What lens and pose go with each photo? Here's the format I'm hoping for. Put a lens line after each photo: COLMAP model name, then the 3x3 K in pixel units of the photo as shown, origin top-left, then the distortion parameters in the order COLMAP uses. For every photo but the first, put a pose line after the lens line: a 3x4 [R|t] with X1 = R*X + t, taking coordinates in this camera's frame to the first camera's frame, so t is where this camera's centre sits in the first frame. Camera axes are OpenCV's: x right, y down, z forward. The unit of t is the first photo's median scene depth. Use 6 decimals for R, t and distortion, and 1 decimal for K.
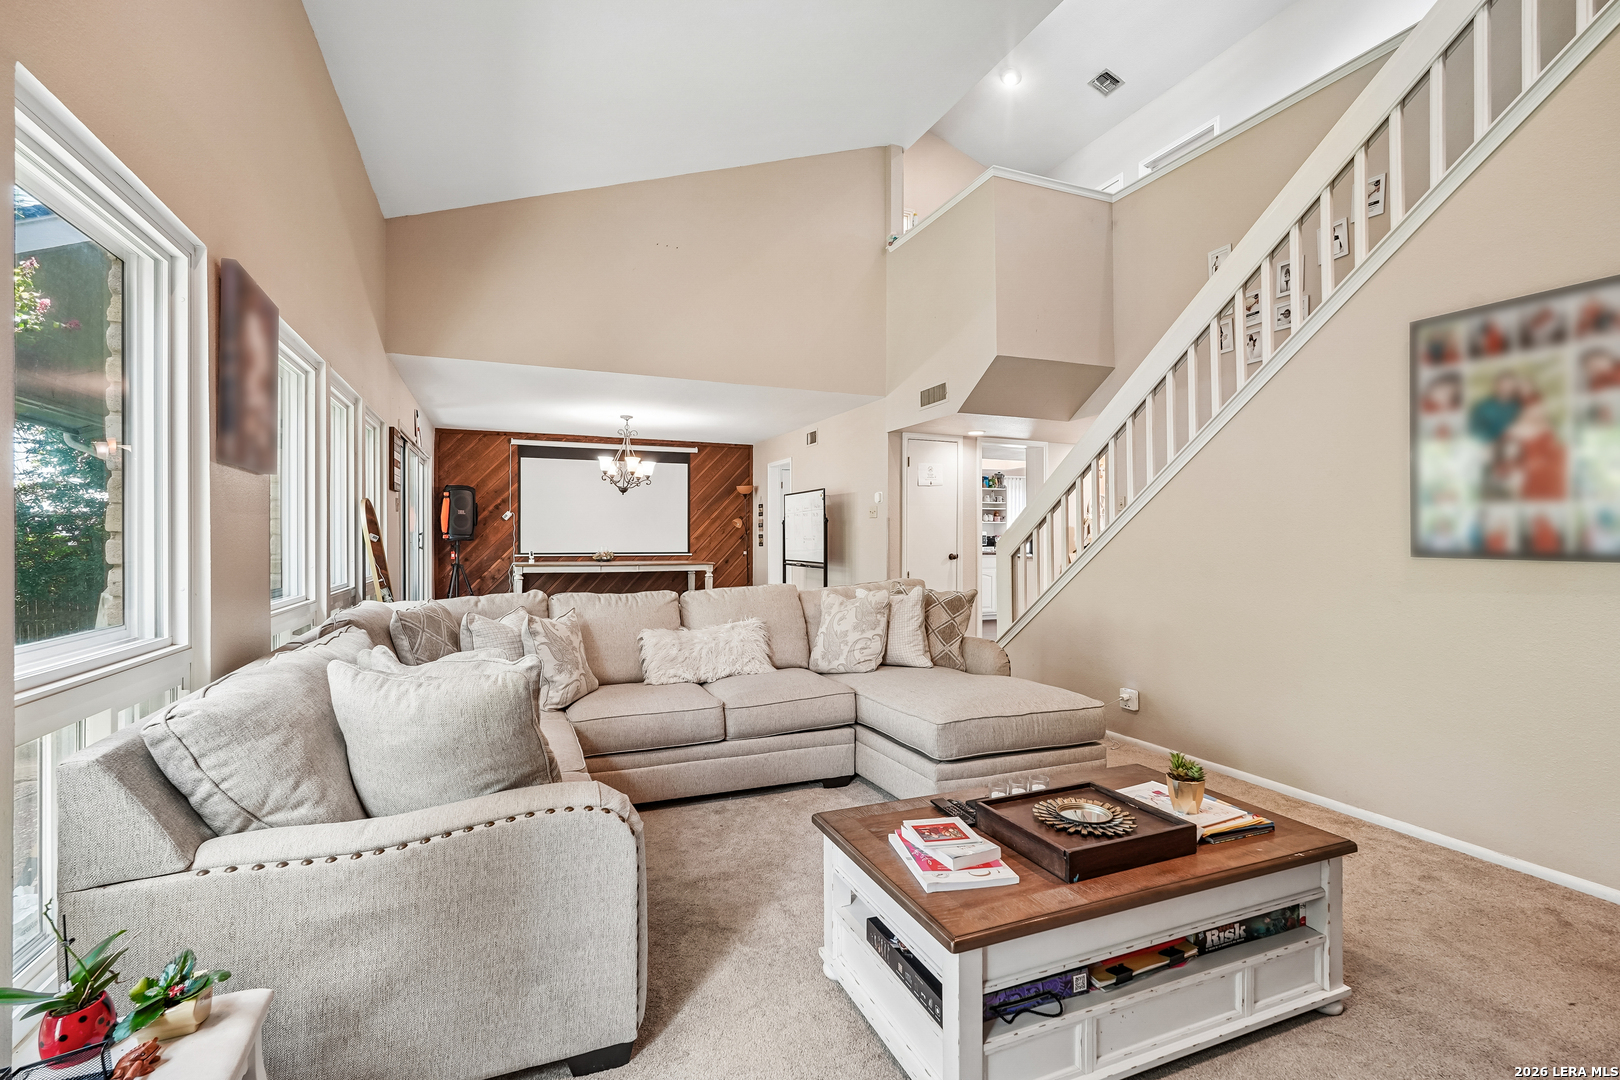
lens RADIAL K [[727.0, 0, 800.5], [0, 727.0, 533.8], [0, 0, 1]] dist [-0.009864, 0.005660]
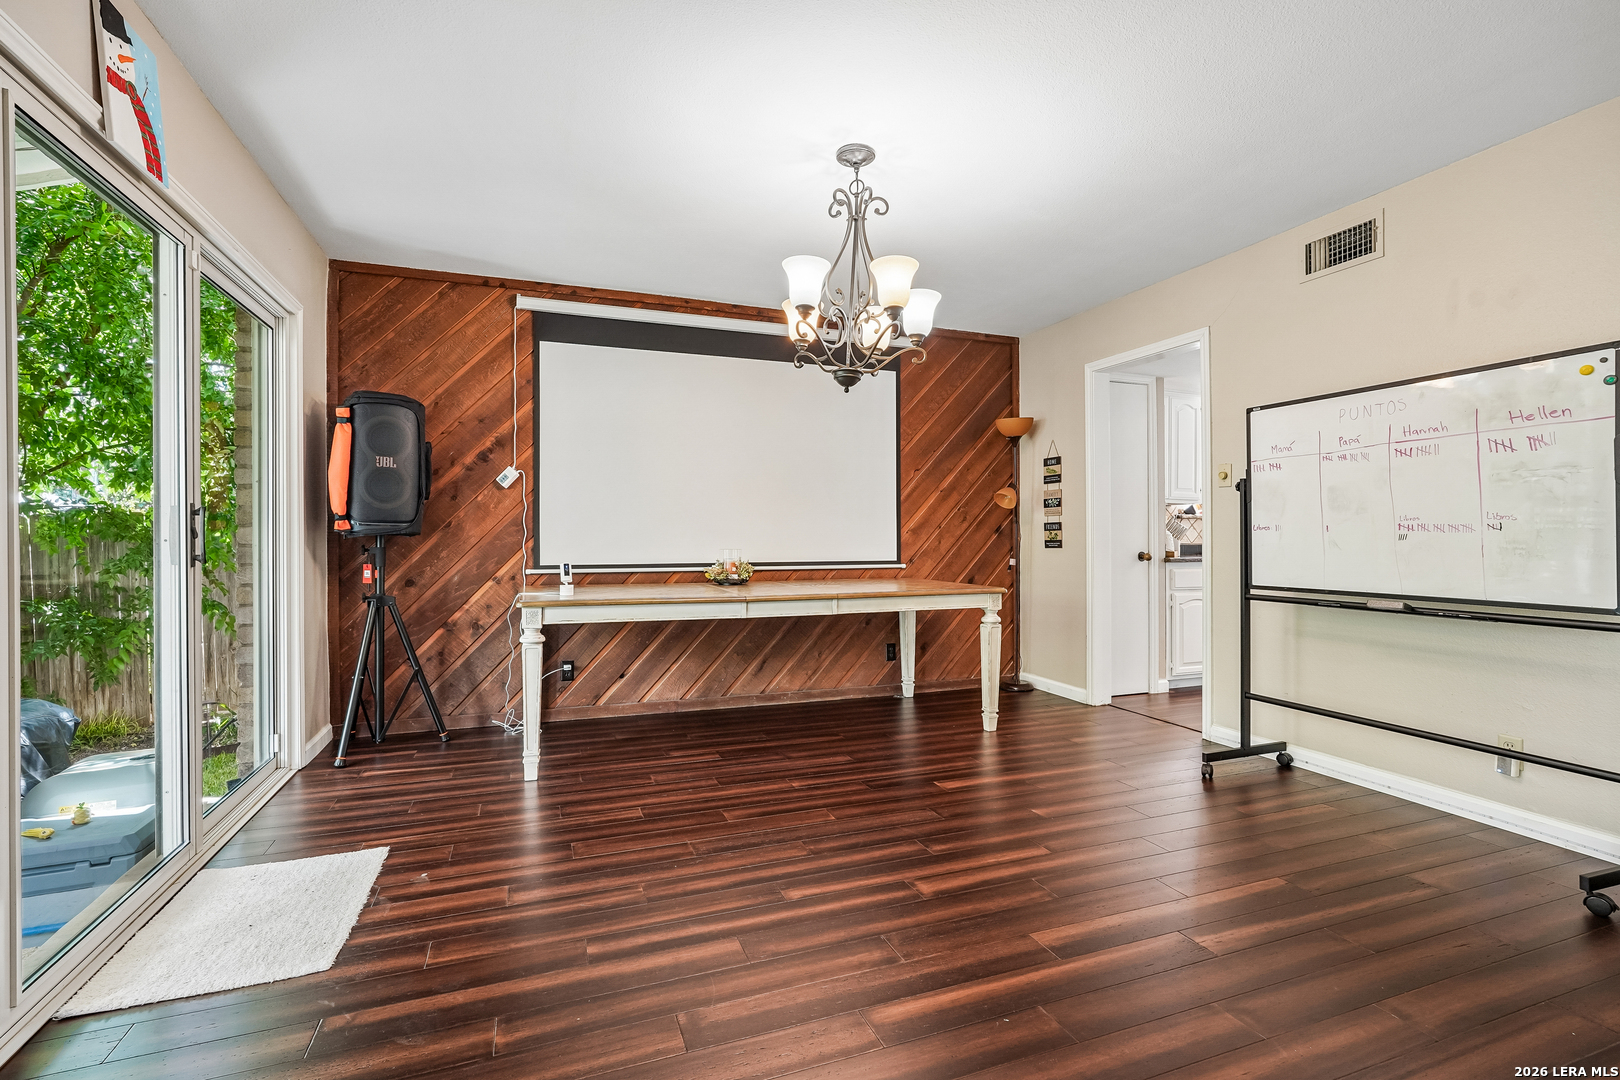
lens RADIAL K [[737.1, 0, 802.0], [0, 737.1, 534.2], [0, 0, 1]] dist [-0.018376, 0.011532]
pose [[0.999348, -0.002769, -0.035994, -0.217926], [0.002863, 0.999993, 0.002557, 0.007378], [0.035987, -0.002658, 0.999349, 0.578971]]
